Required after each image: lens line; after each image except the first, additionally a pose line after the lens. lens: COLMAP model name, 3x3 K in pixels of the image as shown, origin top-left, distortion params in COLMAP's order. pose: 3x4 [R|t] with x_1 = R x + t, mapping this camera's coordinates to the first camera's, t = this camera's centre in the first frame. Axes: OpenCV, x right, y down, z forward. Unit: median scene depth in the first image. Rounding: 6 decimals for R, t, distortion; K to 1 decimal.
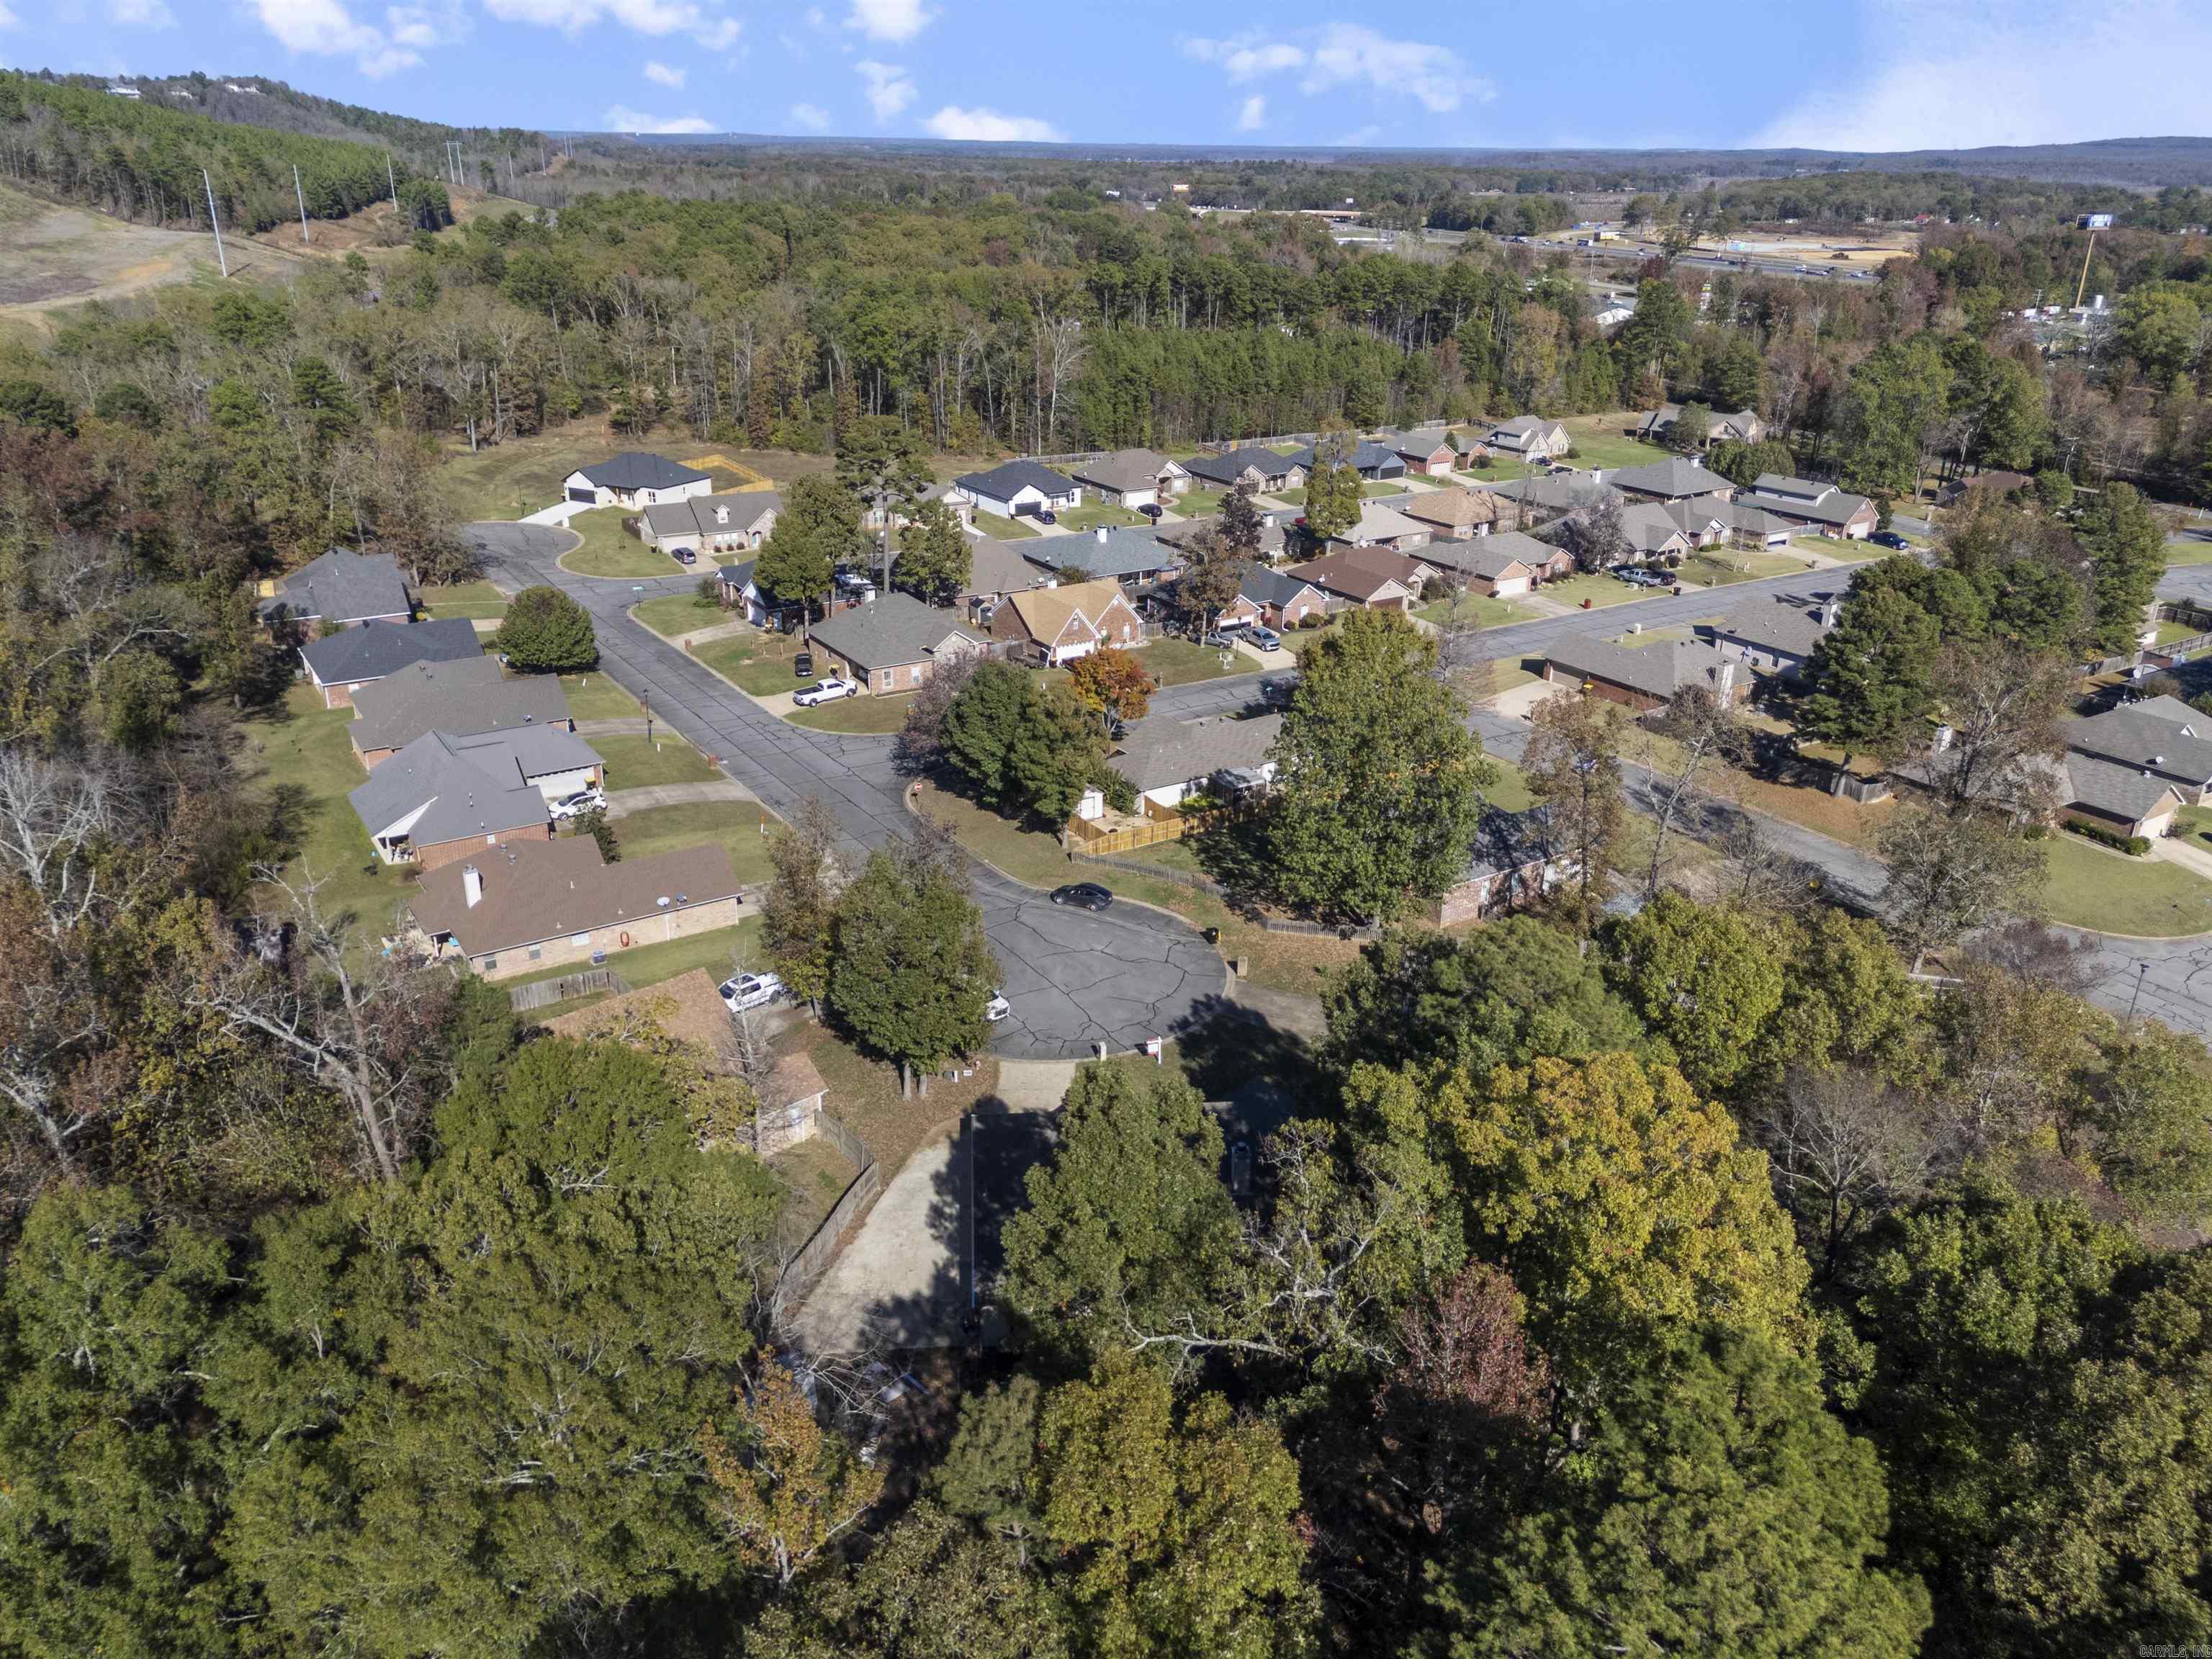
lens RADIAL K [[1626.7, 0, 1106.0], [0, 1626.7, 829.5], [0, 0, 1]] dist [0.069699, -0.060415]
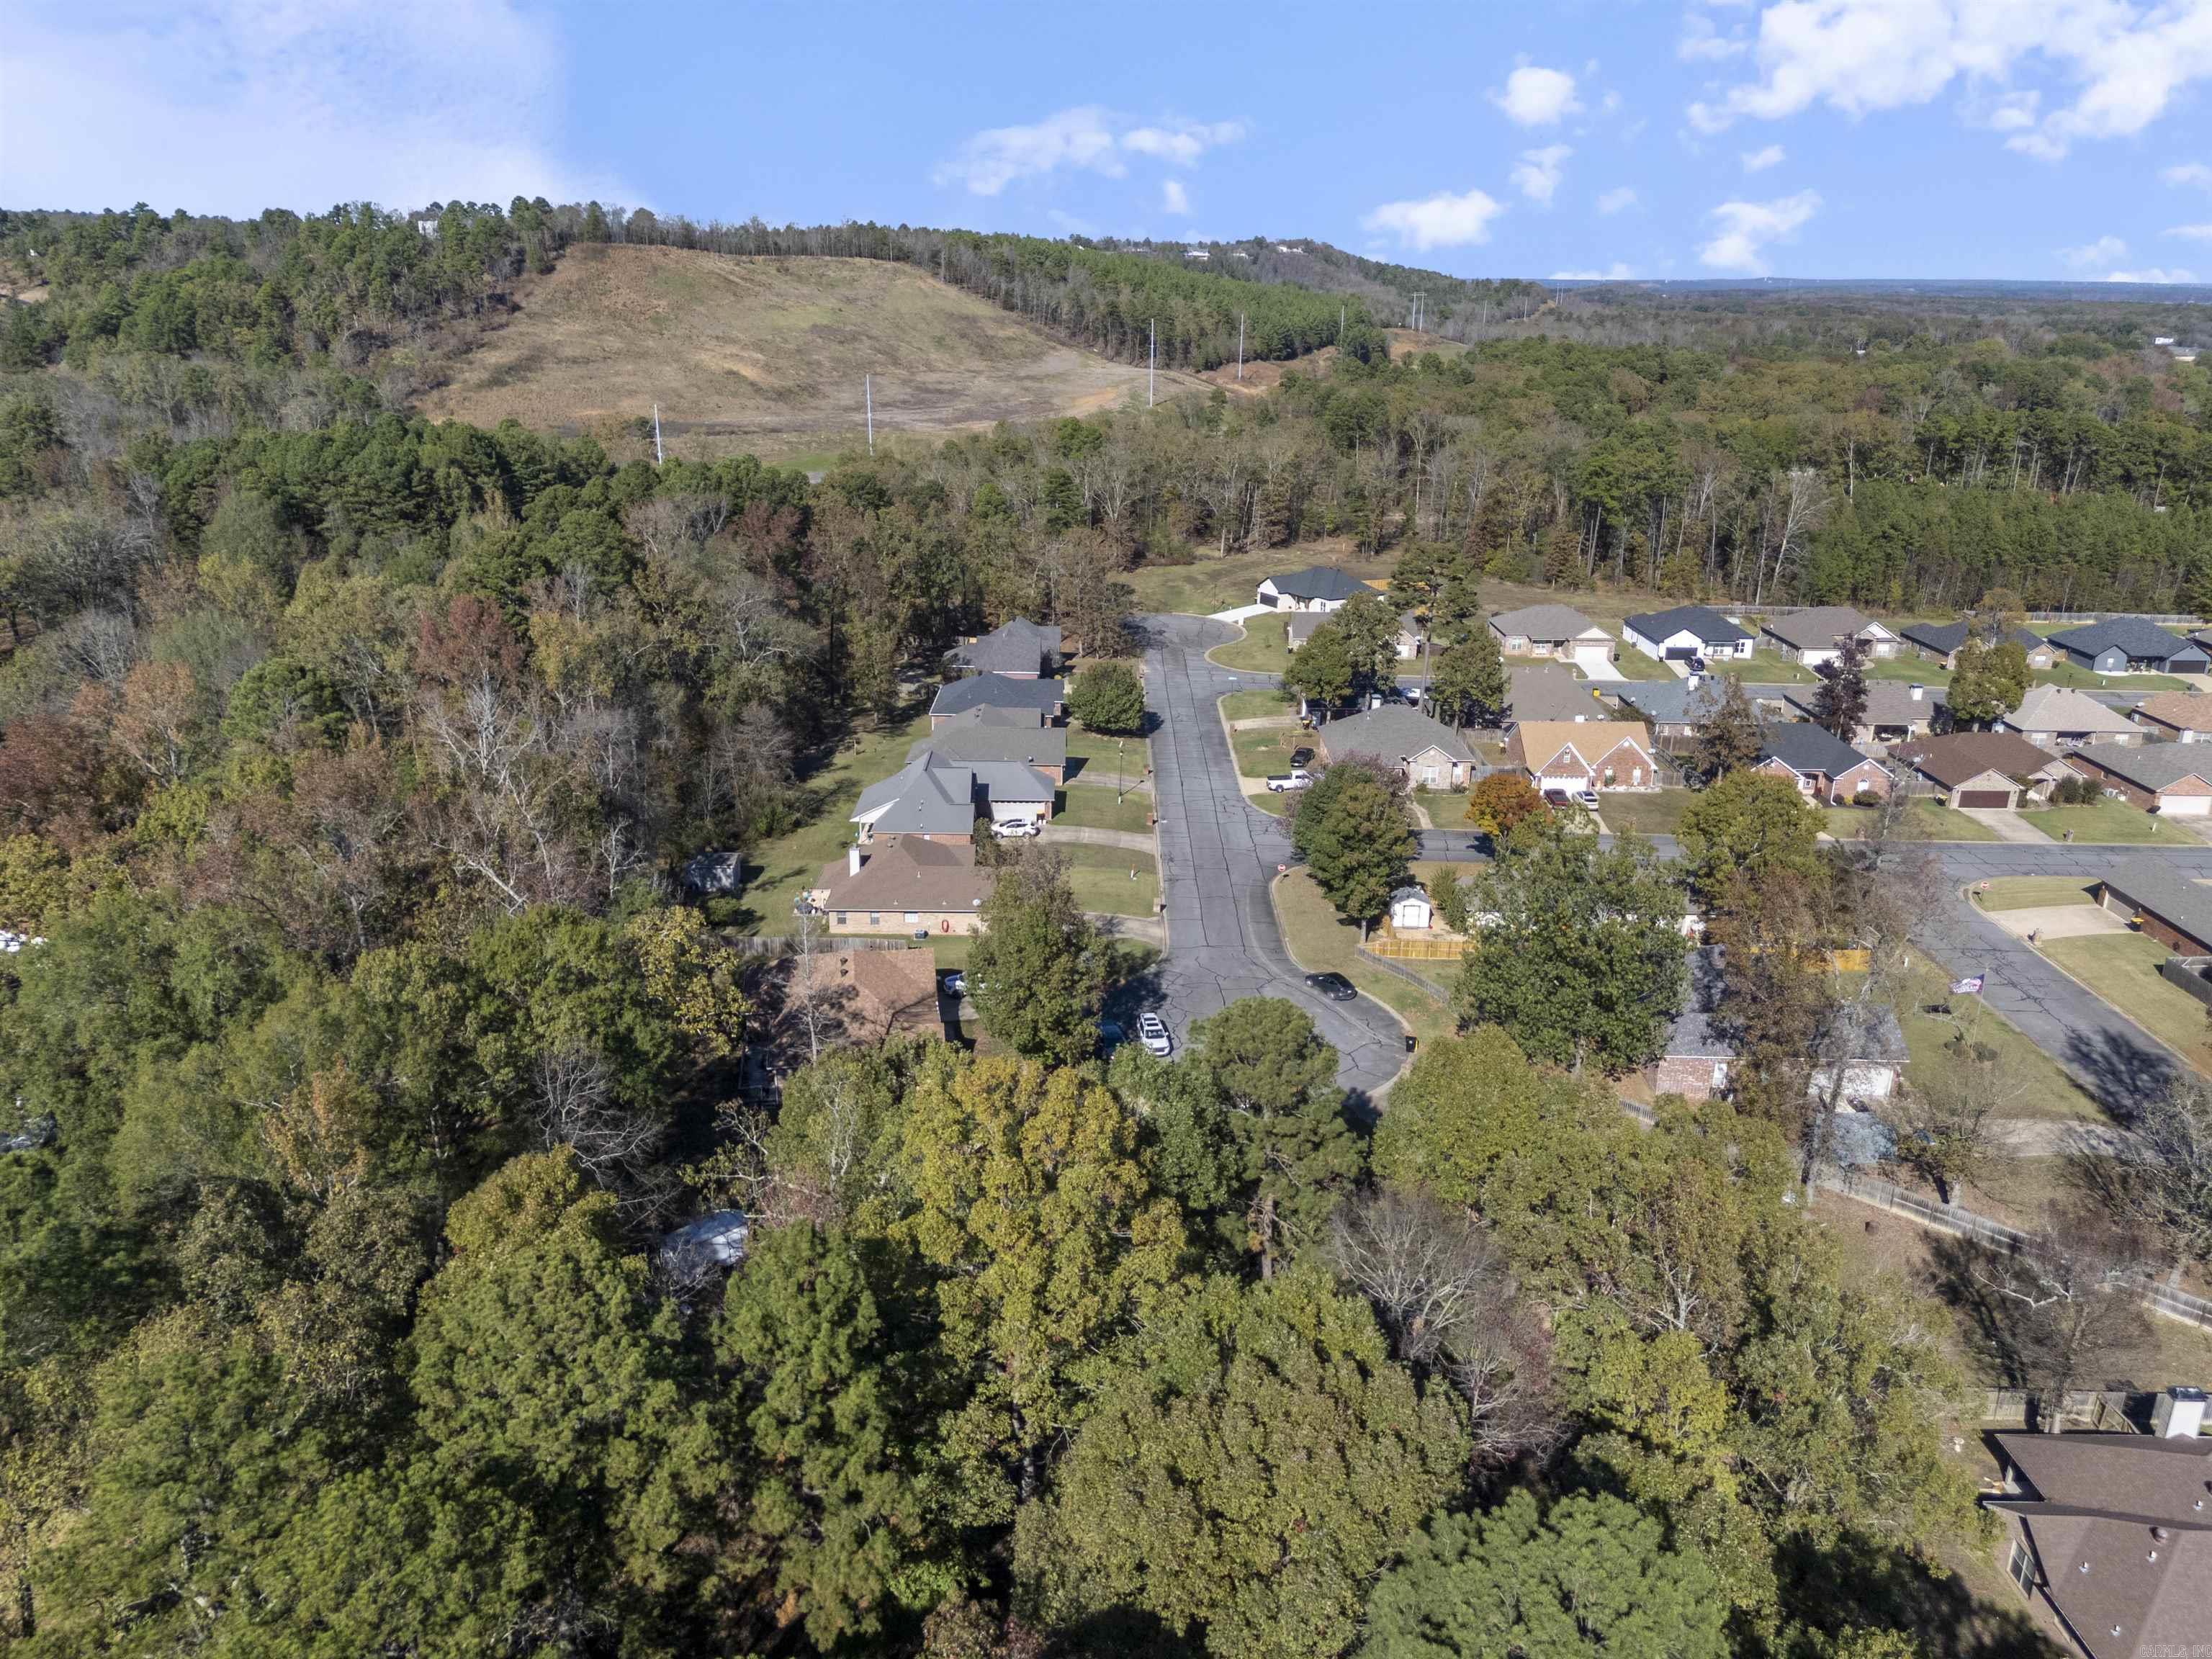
lens RADIAL K [[1656.5, 0, 1106.0], [0, 1656.5, 829.5], [0, 0, 1]] dist [0.112948, -0.177091]
pose [[0.830193, 0.169159, -0.531192, 0.224302], [-0.212879, 0.976839, -0.021631, -0.001436], [0.515230, 0.131038, 0.846975, -0.000795]]
